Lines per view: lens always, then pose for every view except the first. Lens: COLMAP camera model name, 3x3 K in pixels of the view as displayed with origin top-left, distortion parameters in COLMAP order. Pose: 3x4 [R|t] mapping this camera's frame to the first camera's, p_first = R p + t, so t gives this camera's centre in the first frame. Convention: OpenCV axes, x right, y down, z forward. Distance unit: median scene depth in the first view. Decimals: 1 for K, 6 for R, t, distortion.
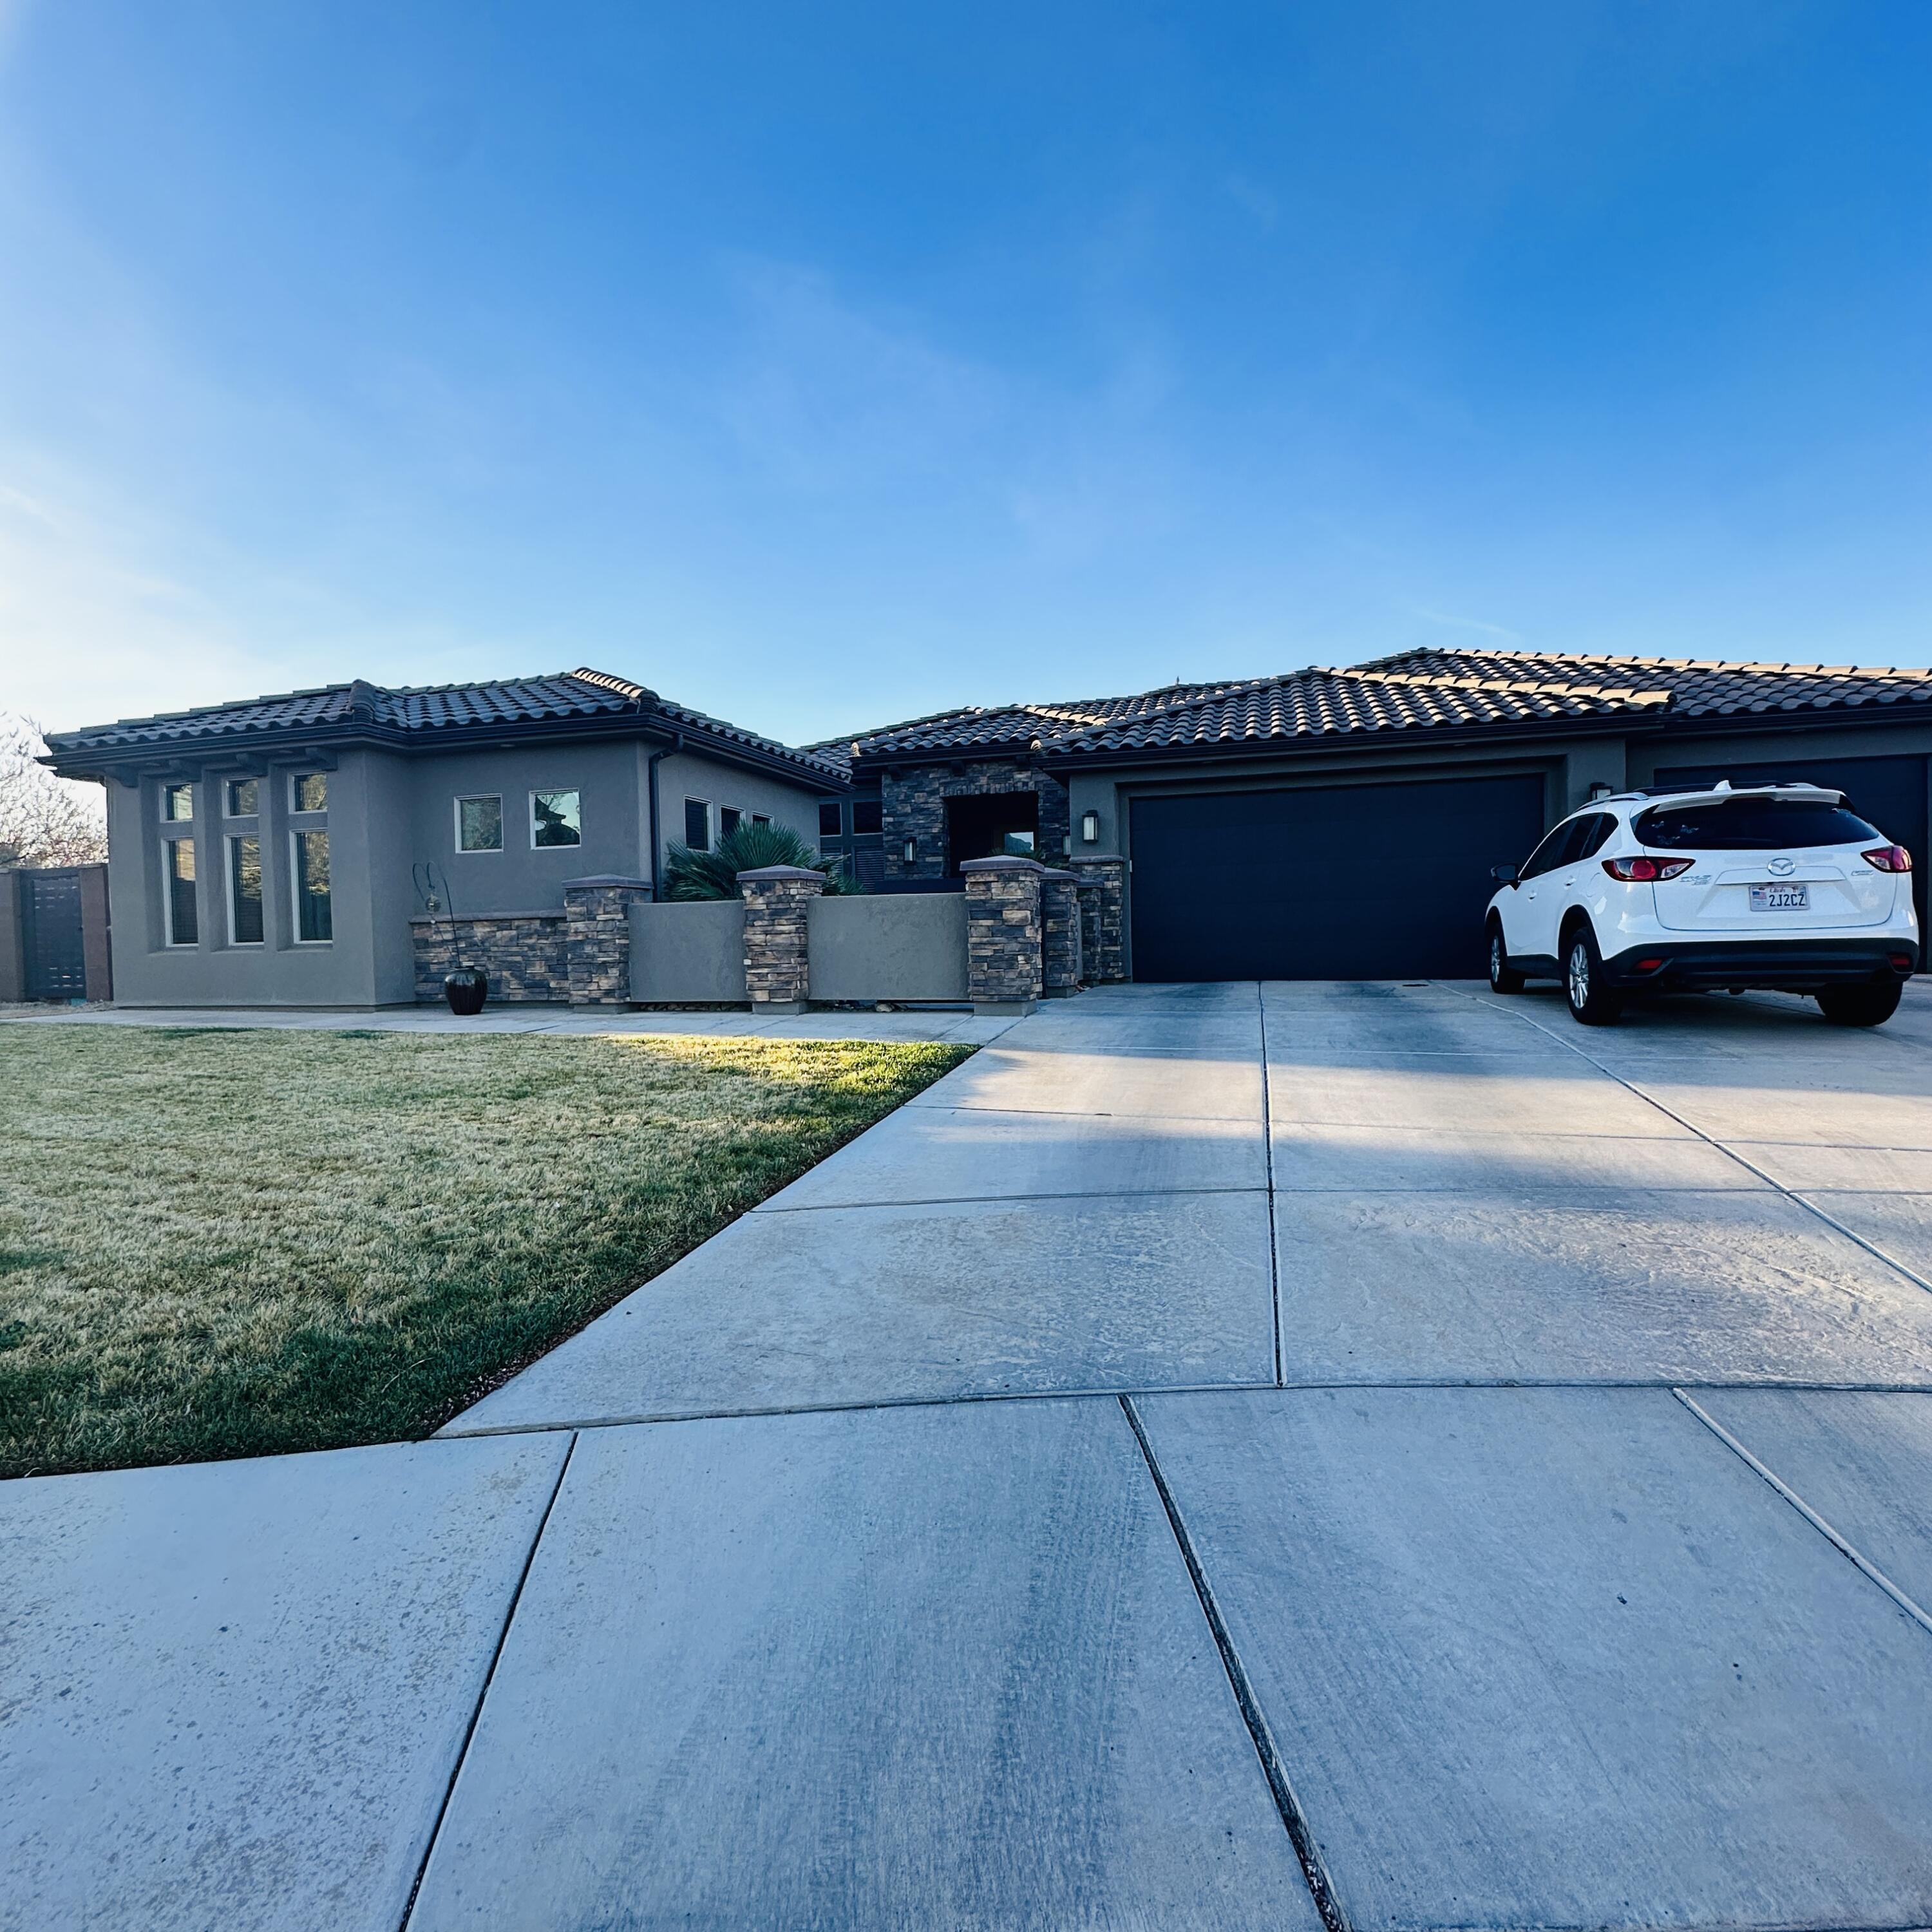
lens RADIAL K [[1013.3, 0, 965.6], [0, 1013.3, 964.4], [0, 0, 1]] dist [0.000758, 0.000729]
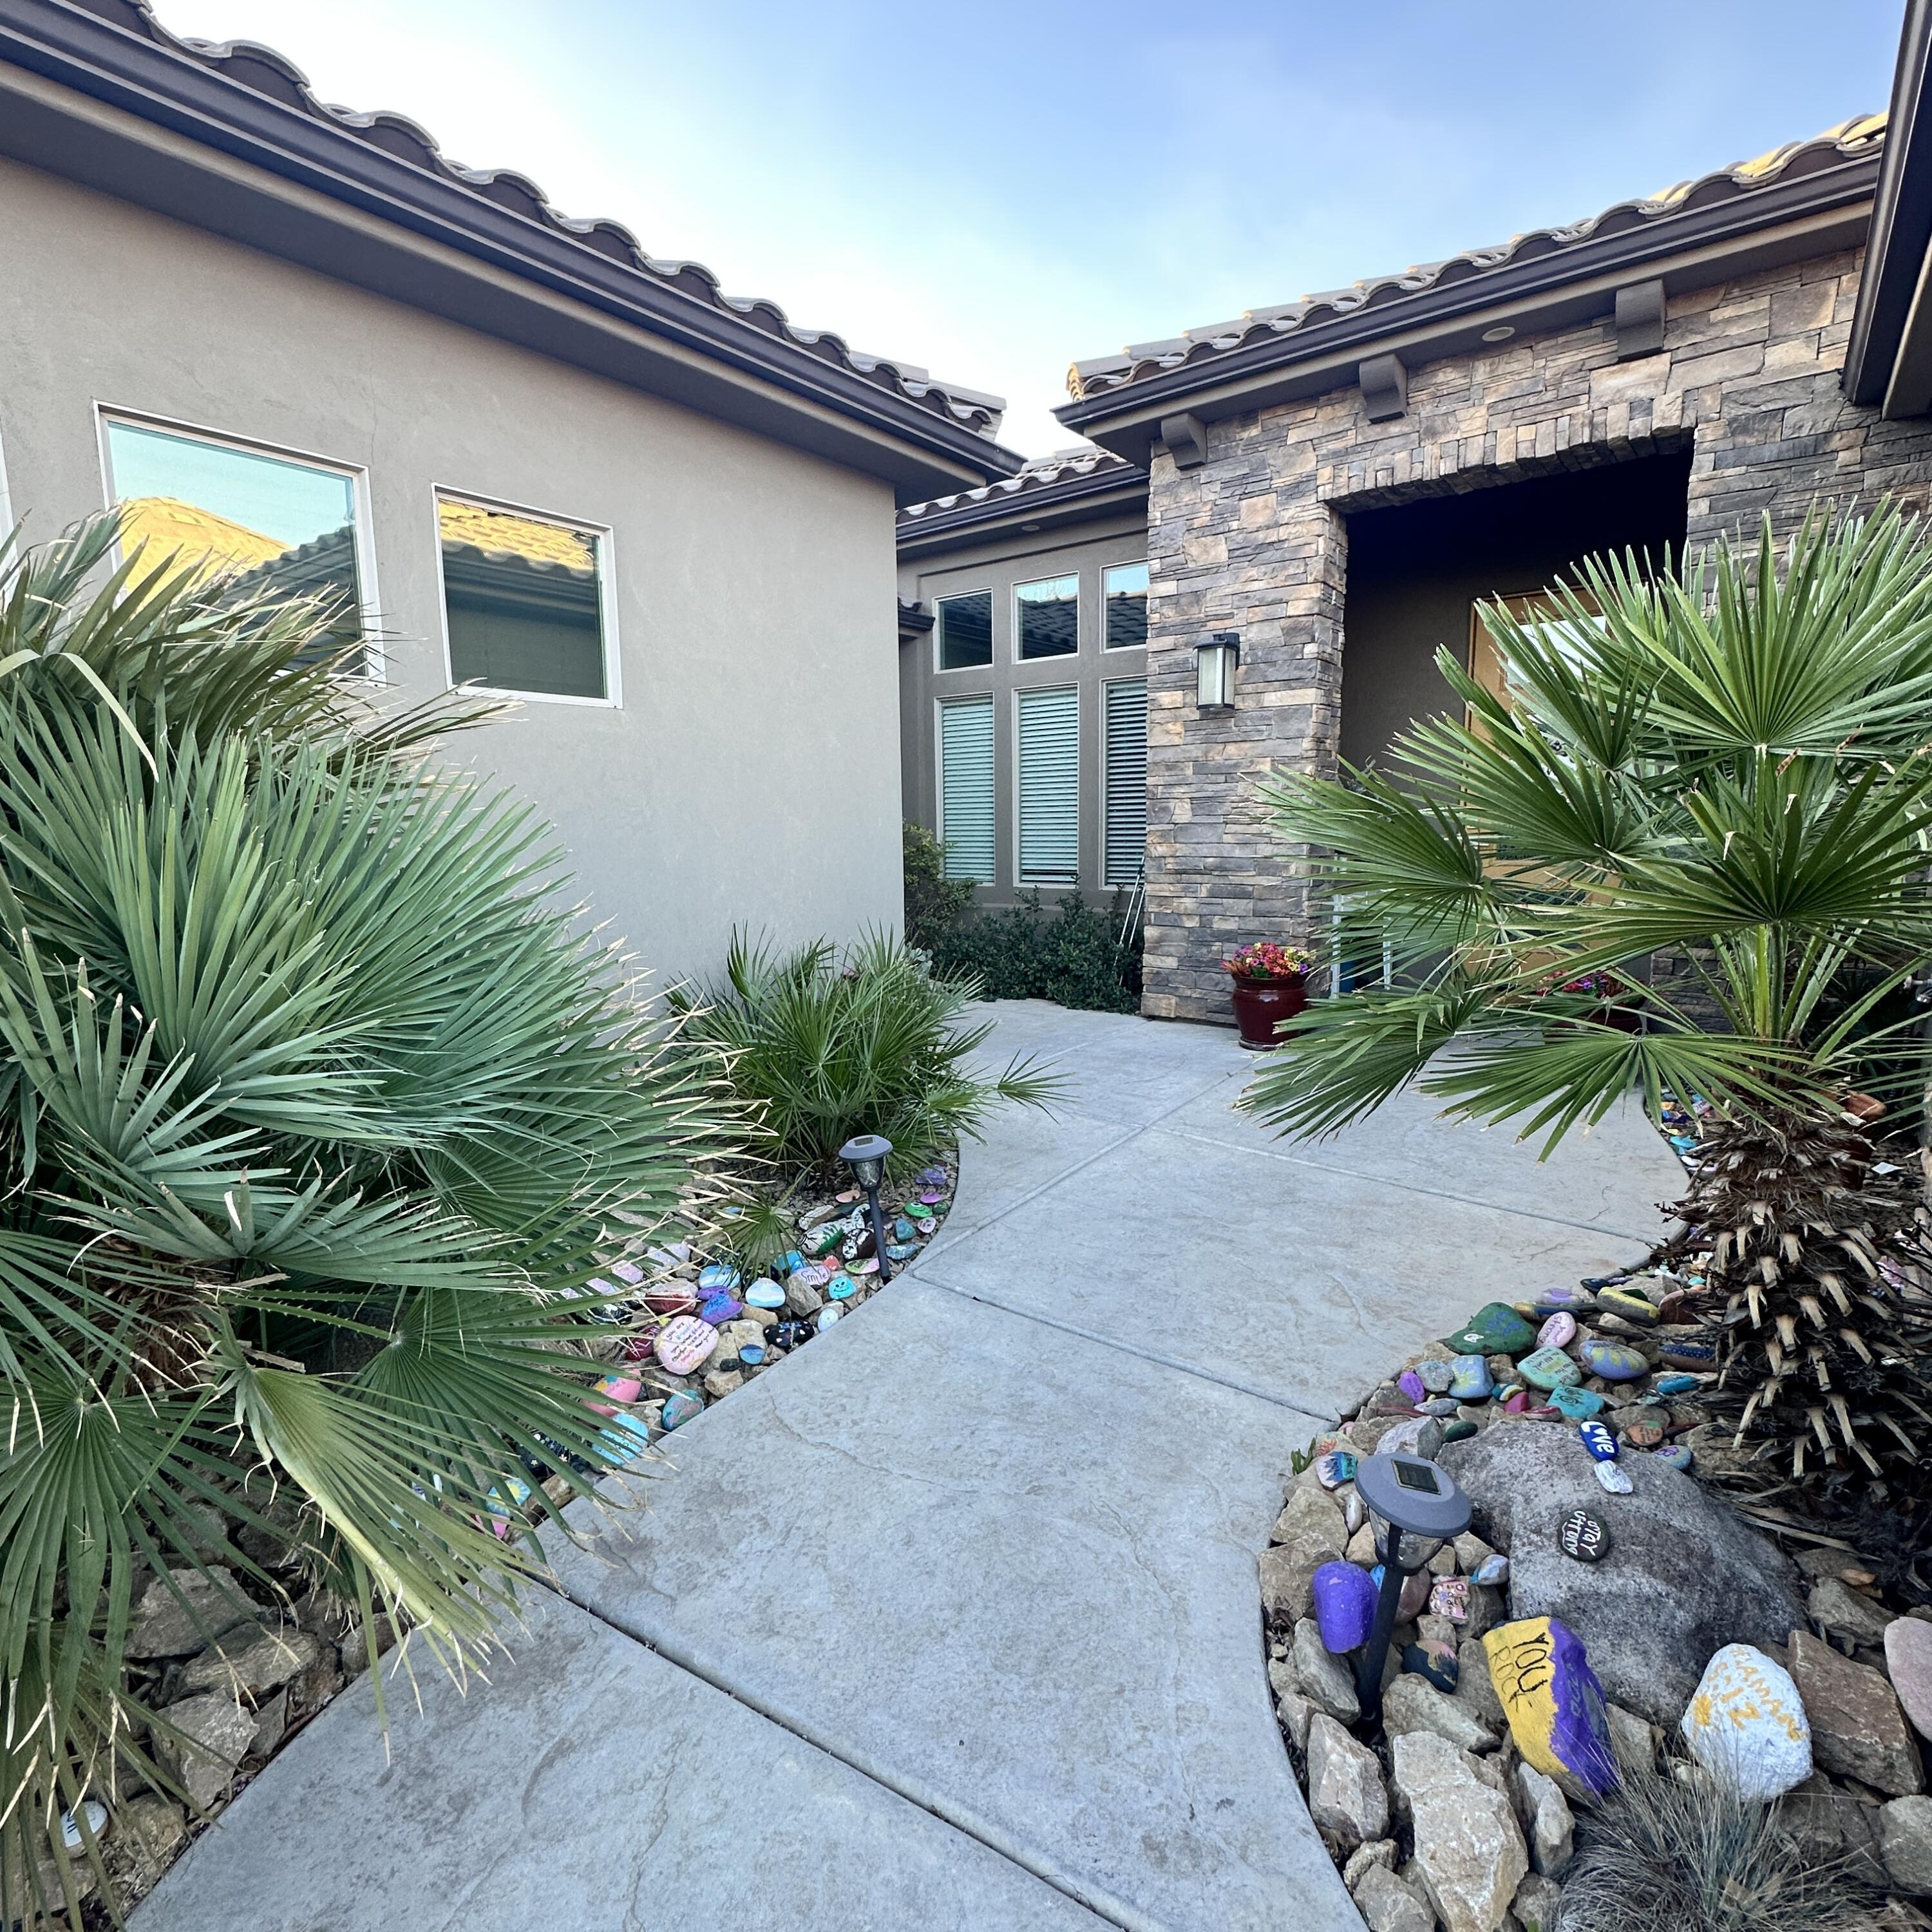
lens RADIAL K [[1013.3, 0, 965.2], [0, 1013.3, 959.8], [0, 0, 1]] dist [0.000758, 0.000729]
pose [[0.921833, 0.061658, -0.382650, 0.003584], [-0.020508, 0.993642, 0.110703, -0.052328], [0.387043, -0.094202, 0.917237, 0.641181]]
